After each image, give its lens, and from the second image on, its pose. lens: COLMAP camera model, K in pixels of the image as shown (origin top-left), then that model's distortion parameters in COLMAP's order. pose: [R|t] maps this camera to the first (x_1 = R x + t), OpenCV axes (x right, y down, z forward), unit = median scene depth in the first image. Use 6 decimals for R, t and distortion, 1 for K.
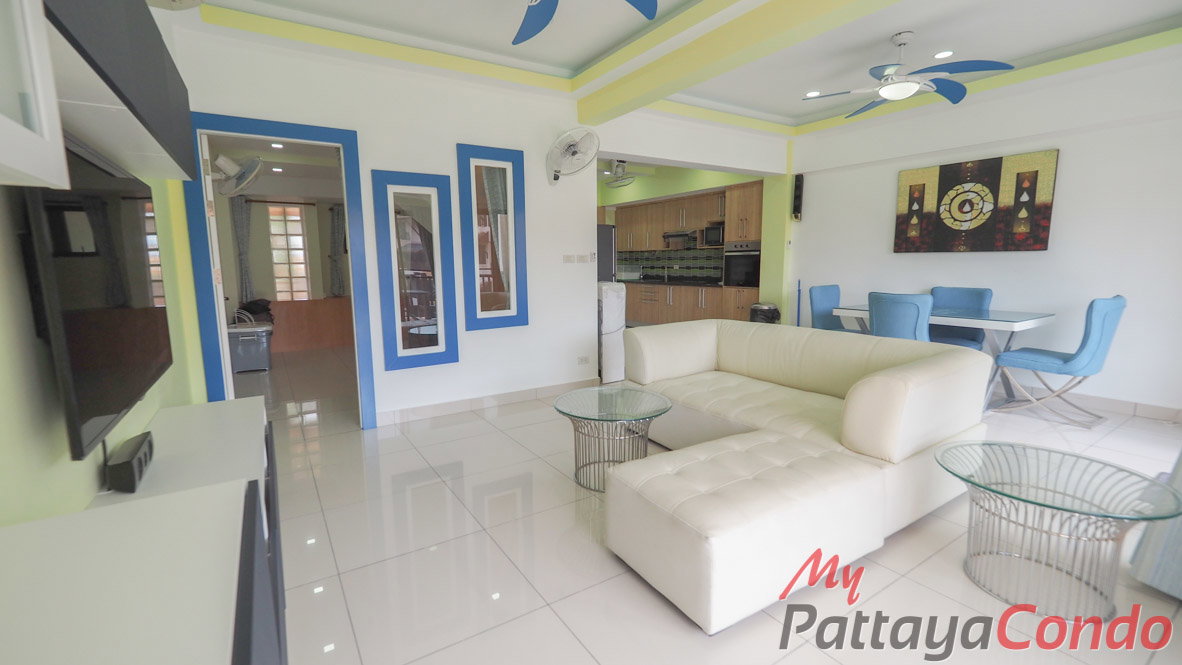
lens RADIAL K [[495.1, 0, 577.6], [0, 495.1, 332.9], [0, 0, 1]] dist [0.001700, -0.005868]
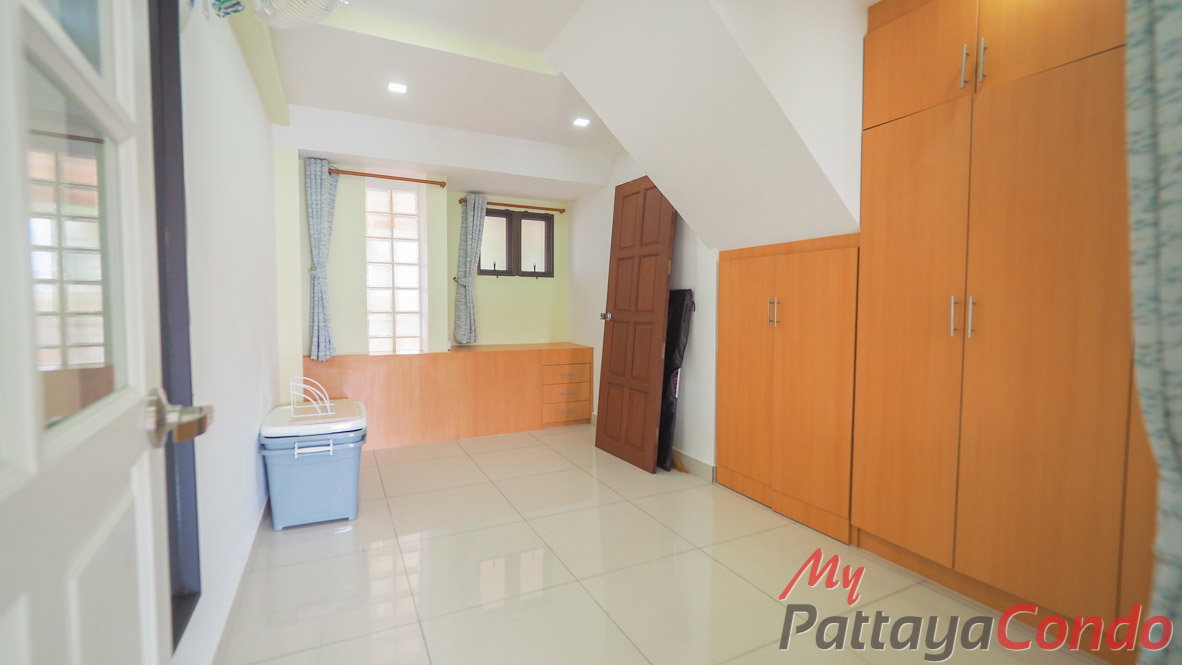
lens RADIAL K [[530.2, 0, 591.0], [0, 530.2, 332.5], [0, 0, 1]] dist [0.002179, 0.000263]
pose [[0.992694, 0.018945, -0.119163, -0.293164], [-0.029180, 0.995976, -0.084739, -0.046205], [0.117079, 0.087597, 0.989252, 0.442715]]
